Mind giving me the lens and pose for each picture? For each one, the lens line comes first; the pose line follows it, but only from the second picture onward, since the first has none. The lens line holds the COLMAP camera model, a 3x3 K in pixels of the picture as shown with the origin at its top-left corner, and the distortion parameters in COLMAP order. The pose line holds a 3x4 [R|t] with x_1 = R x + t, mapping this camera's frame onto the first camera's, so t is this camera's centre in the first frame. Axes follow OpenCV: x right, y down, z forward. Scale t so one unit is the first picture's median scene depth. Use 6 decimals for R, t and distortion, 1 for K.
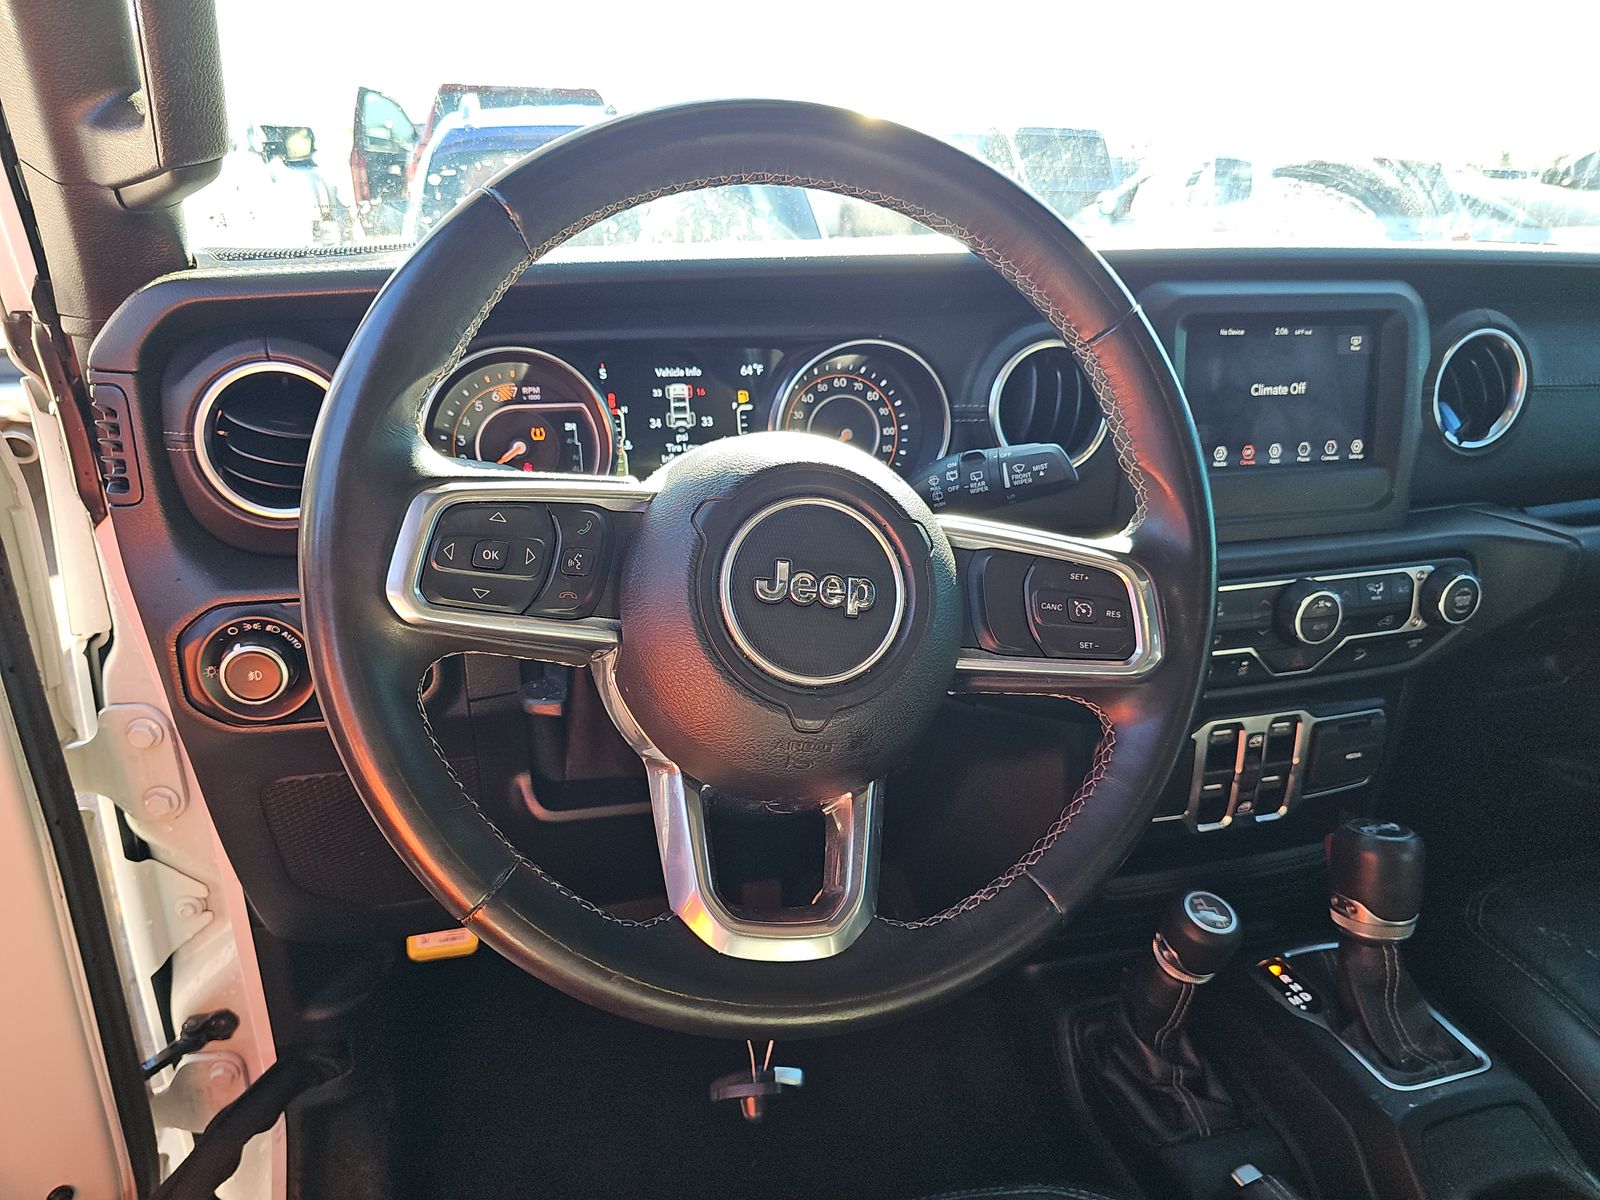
lens RADIAL K [[1051.1, 0, 800.0], [0, 1051.1, 600.0], [0, 0, 1]] dist [0.091201, -0.122130]
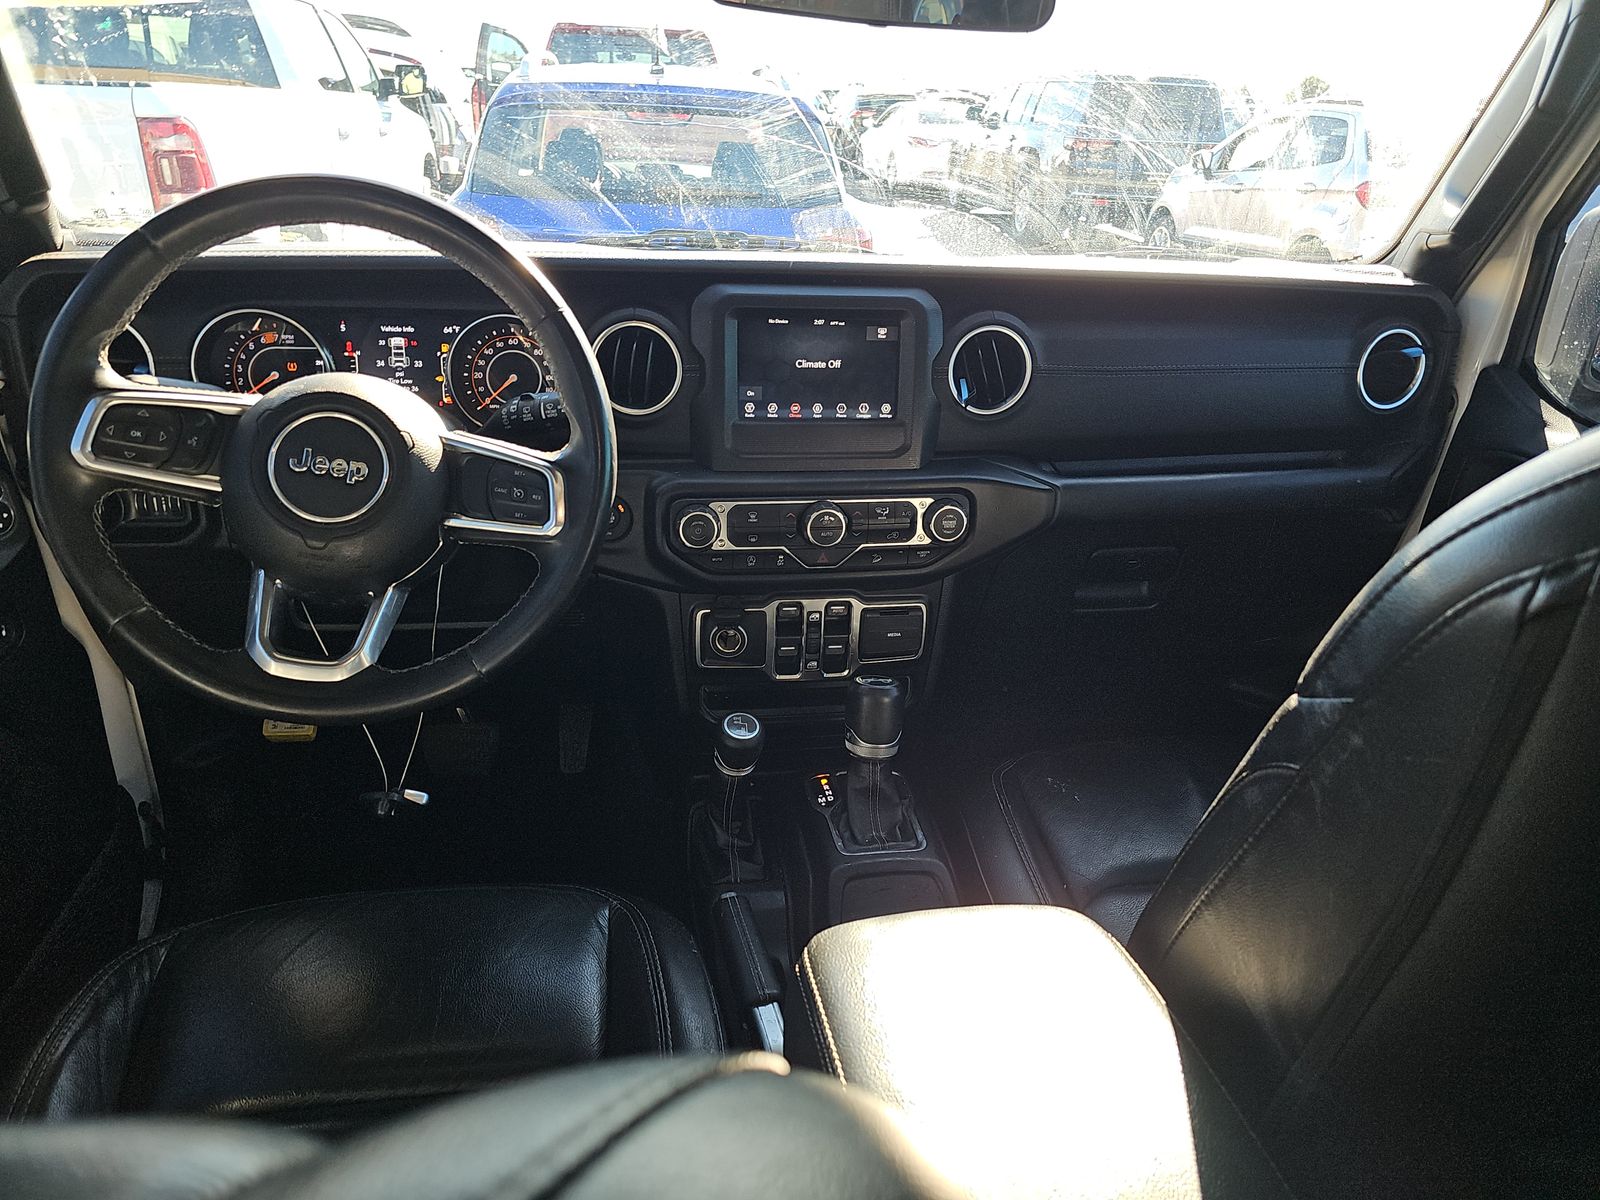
lens RADIAL K [[1037.6, 0, 800.0], [0, 1037.6, 600.0], [0, 0, 1]] dist [0.065023, -0.058625]
pose [[0.992347, 0.071974, -0.100340, 0.601851], [-0.066347, 0.996090, 0.058335, 0.034657], [0.104146, -0.051231, 0.993242, -0.391757]]
